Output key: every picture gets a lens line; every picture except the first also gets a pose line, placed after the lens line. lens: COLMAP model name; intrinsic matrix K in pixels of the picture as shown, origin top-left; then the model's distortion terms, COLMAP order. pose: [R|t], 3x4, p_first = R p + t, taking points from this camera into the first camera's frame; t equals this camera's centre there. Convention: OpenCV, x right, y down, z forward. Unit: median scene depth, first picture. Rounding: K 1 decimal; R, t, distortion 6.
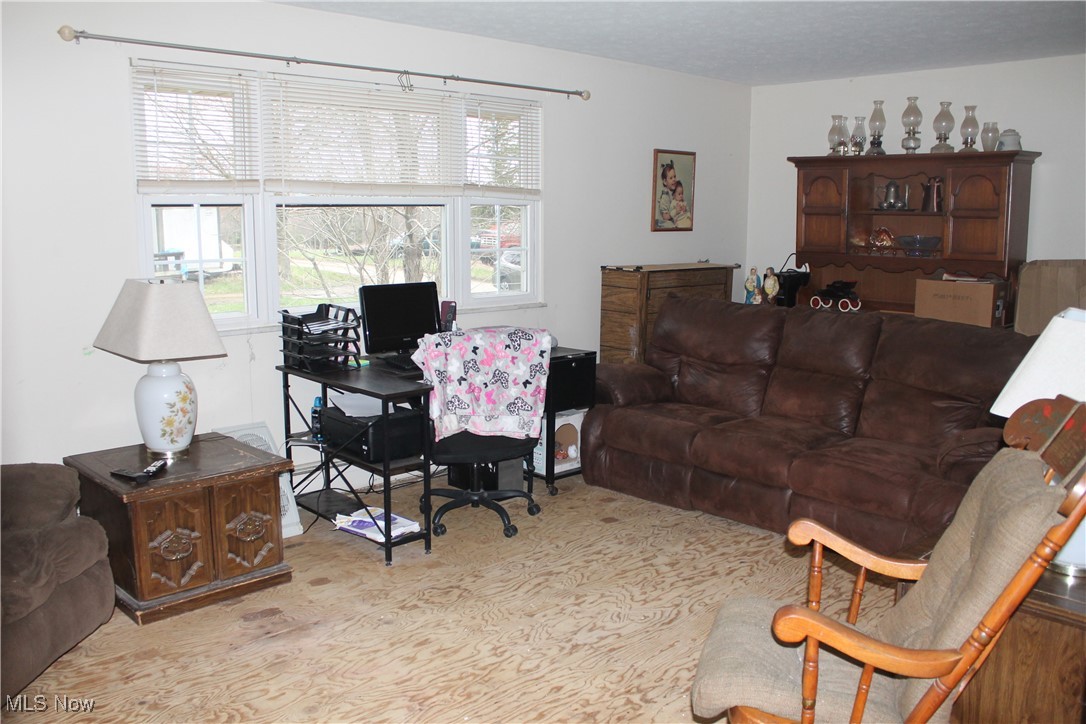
lens RADIAL K [[929.1, 0, 538.6], [0, 929.1, 363.2], [0, 0, 1]] dist [-0.124174, 0.012639]
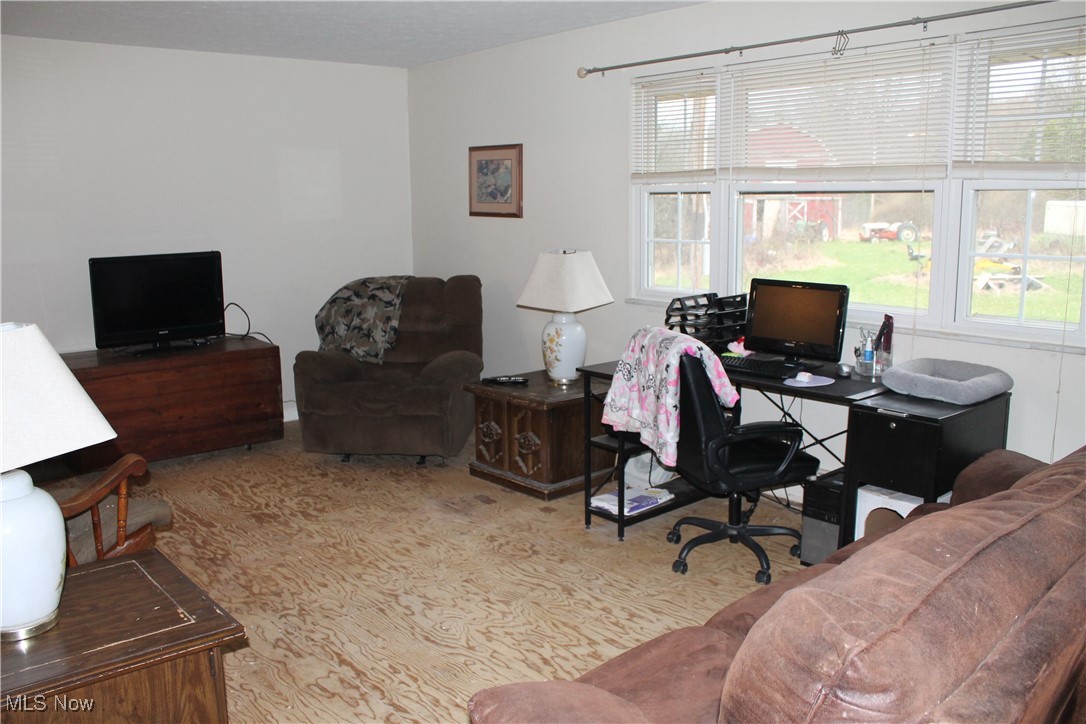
lens RADIAL K [[929.1, 0, 538.6], [0, 929.1, 363.2], [0, 0, 1]] dist [-0.124174, 0.012639]
pose [[-0.074480, 0.166780, -0.983177, 0.940104], [-0.144636, 0.973684, 0.176126, -0.163212], [0.986678, 0.155321, -0.048398, 1.034570]]
